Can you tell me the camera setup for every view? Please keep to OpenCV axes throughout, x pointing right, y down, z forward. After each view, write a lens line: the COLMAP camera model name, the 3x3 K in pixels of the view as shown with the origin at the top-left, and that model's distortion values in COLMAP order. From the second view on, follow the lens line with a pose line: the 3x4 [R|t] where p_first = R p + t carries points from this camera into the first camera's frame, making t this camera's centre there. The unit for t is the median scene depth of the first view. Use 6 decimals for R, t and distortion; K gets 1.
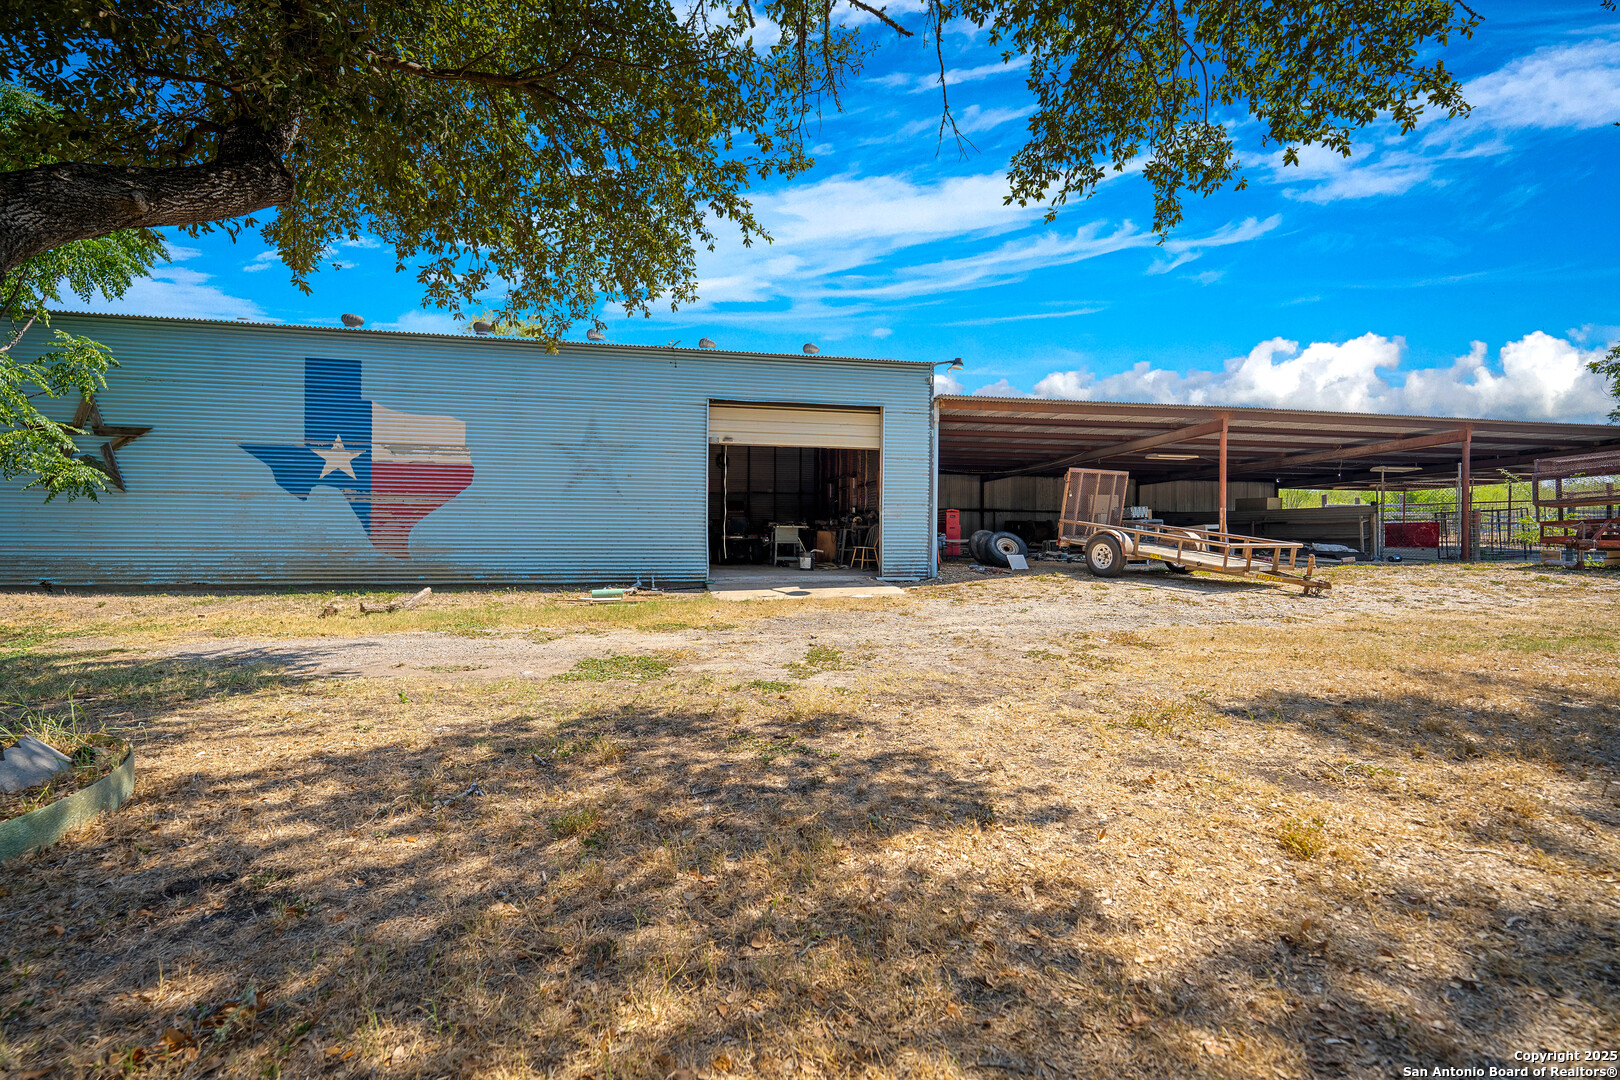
lens RADIAL K [[675.1, 0, 804.8], [0, 675.1, 577.3], [0, 0, 1]] dist [-0.002576, -0.000484]
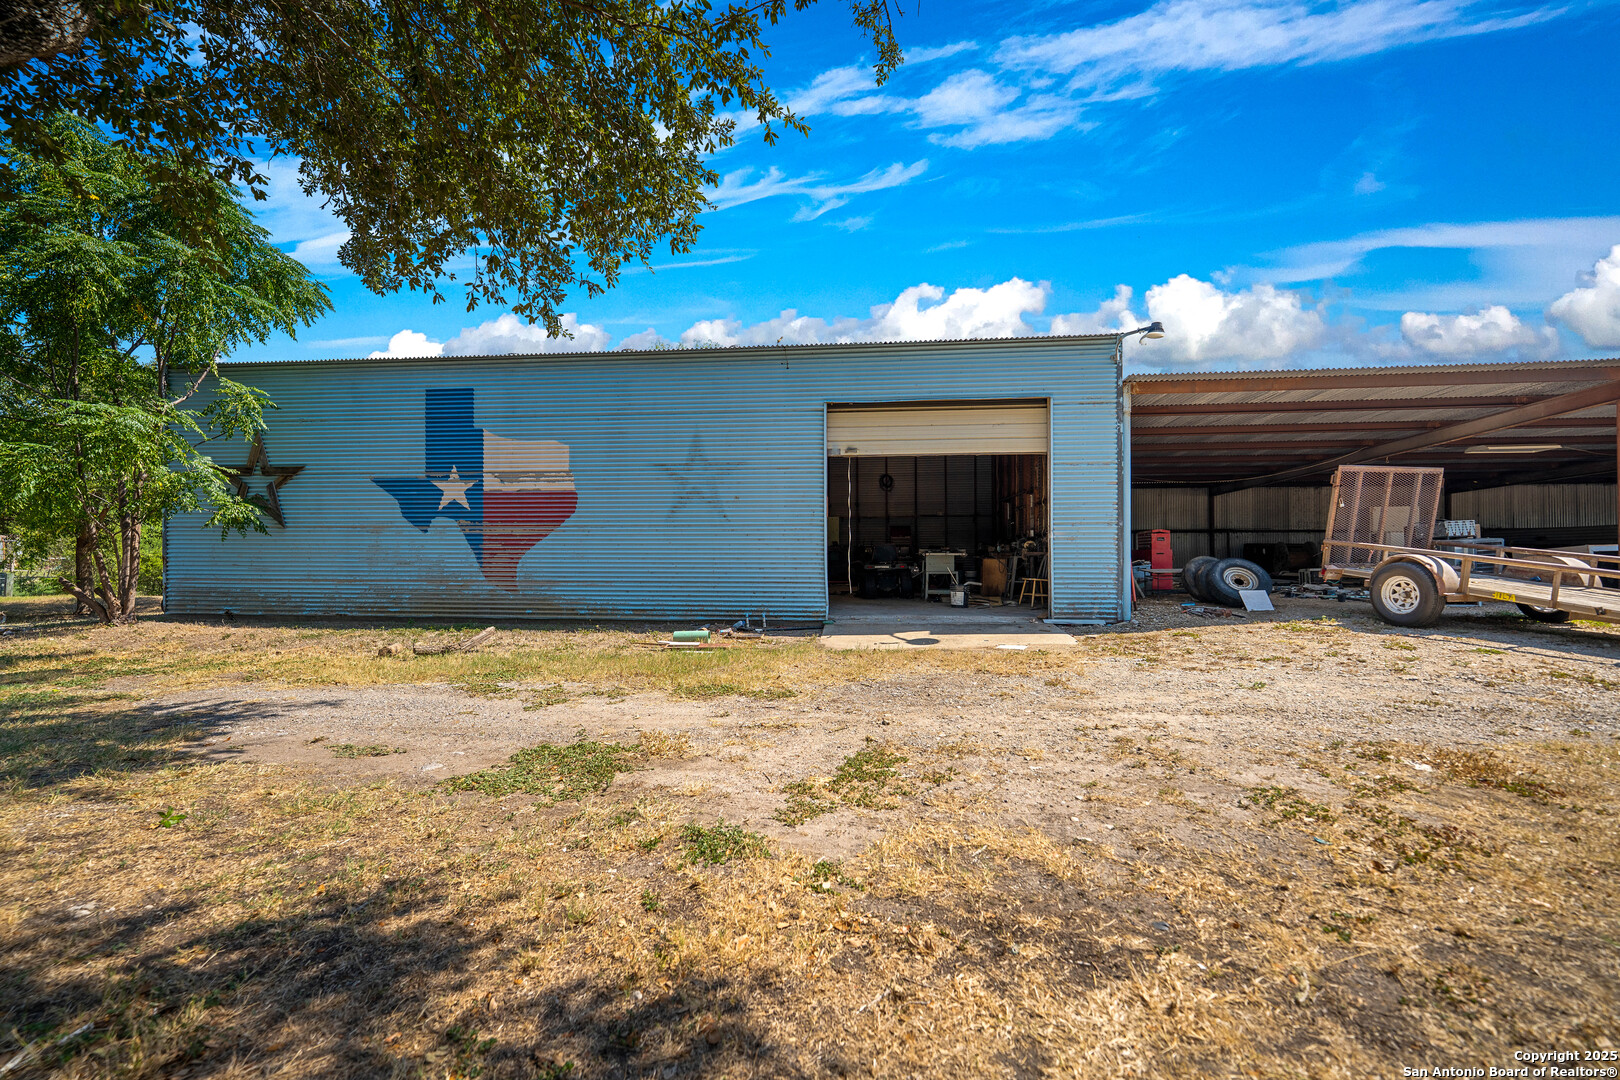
lens RADIAL K [[675.1, 0, 804.8], [0, 675.1, 577.3], [0, 0, 1]] dist [-0.002576, -0.000484]
pose [[0.955914, 0.000923, -0.293644, 0.076663], [-0.012666, 0.999194, -0.038091, -0.015889], [0.293372, 0.040131, 0.955156, 0.197625]]
